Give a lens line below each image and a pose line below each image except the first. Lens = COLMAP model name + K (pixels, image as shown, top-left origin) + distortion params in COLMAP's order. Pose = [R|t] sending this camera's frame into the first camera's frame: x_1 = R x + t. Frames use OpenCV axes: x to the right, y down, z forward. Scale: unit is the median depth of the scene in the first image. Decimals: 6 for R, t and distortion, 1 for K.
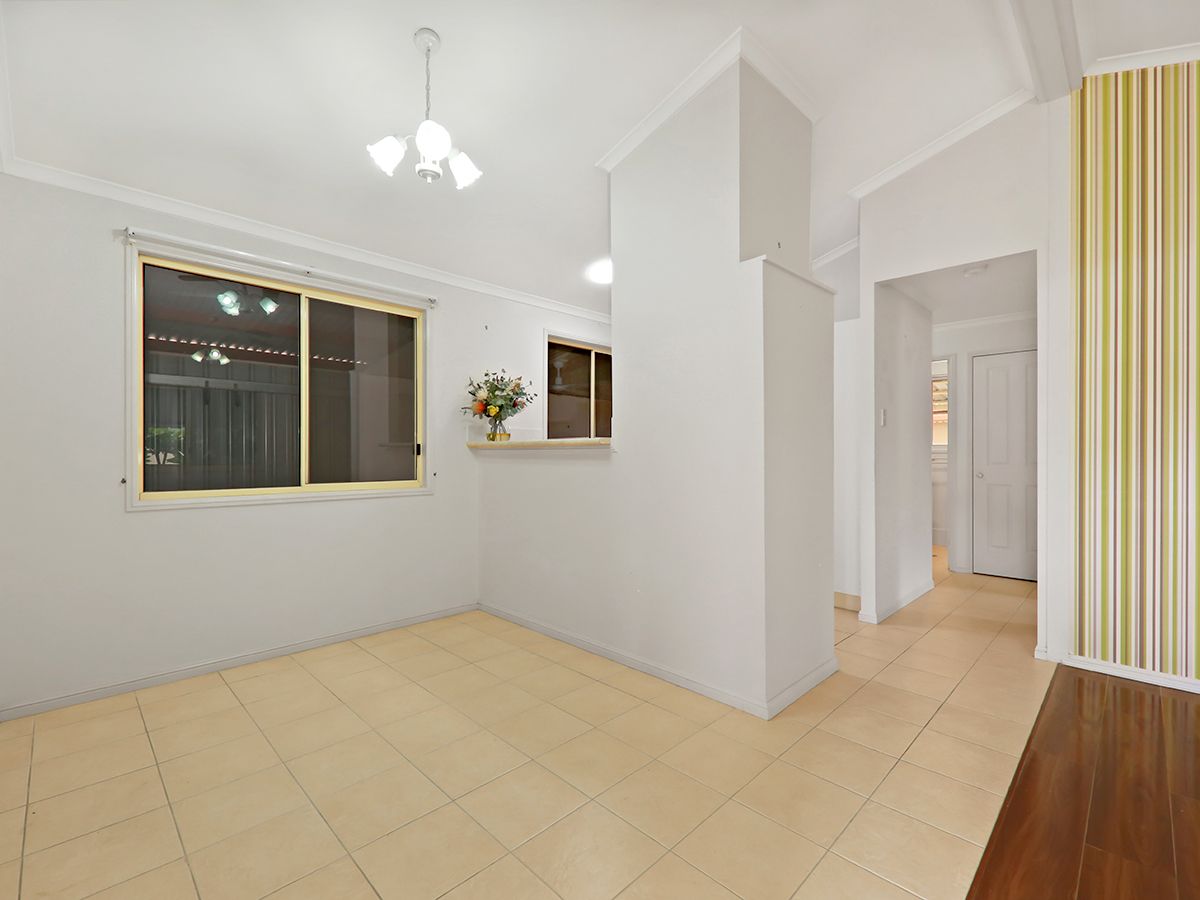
lens RADIAL K [[546.5, 0, 576.1], [0, 546.5, 449.1], [0, 0, 1]] dist [0.029384, -0.013370]
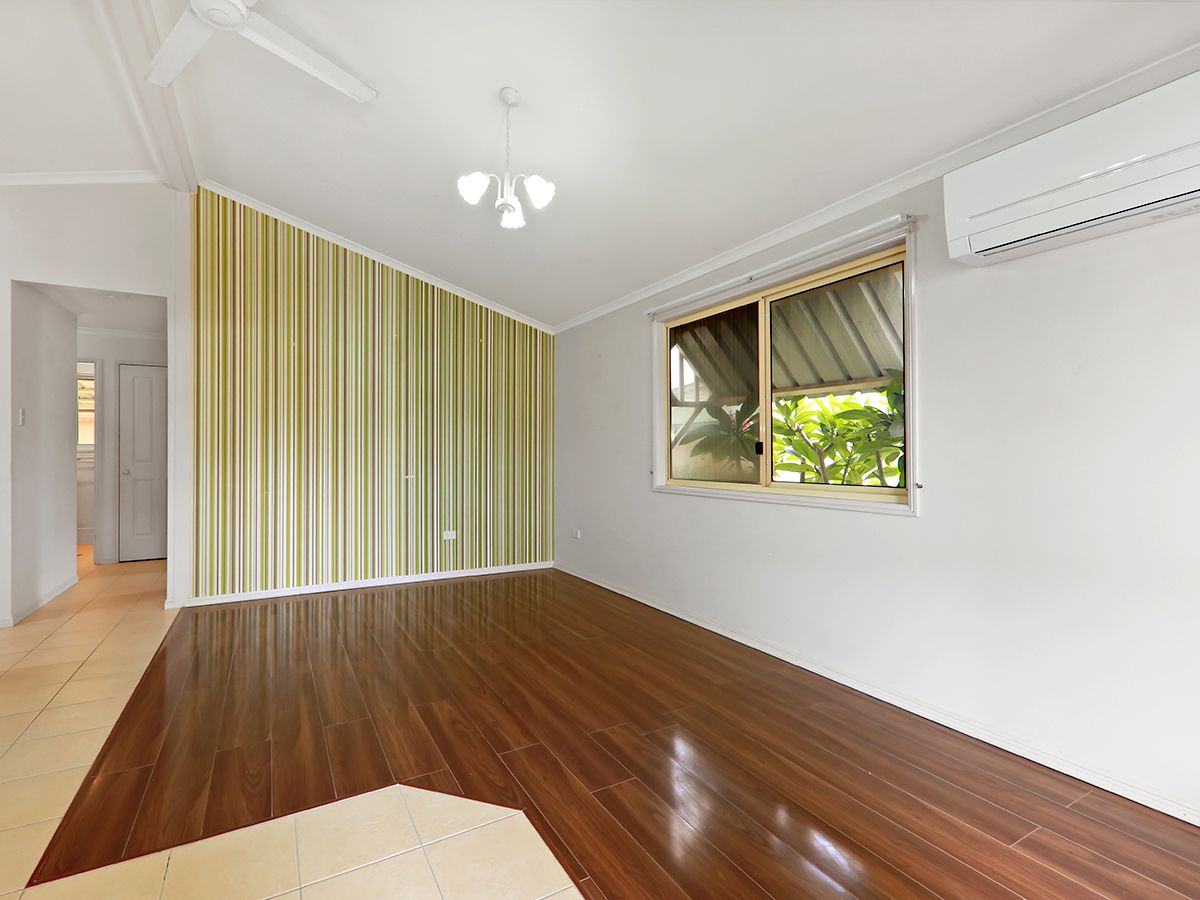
lens RADIAL K [[546.5, 0, 576.1], [0, 546.5, 449.1], [0, 0, 1]] dist [0.029384, -0.013370]
pose [[0.262278, 0.000698, 0.964992, -0.121988], [-0.003808, 0.999993, 0.000312, -0.003127], [-0.964985, -0.003756, 0.262278, -0.188812]]
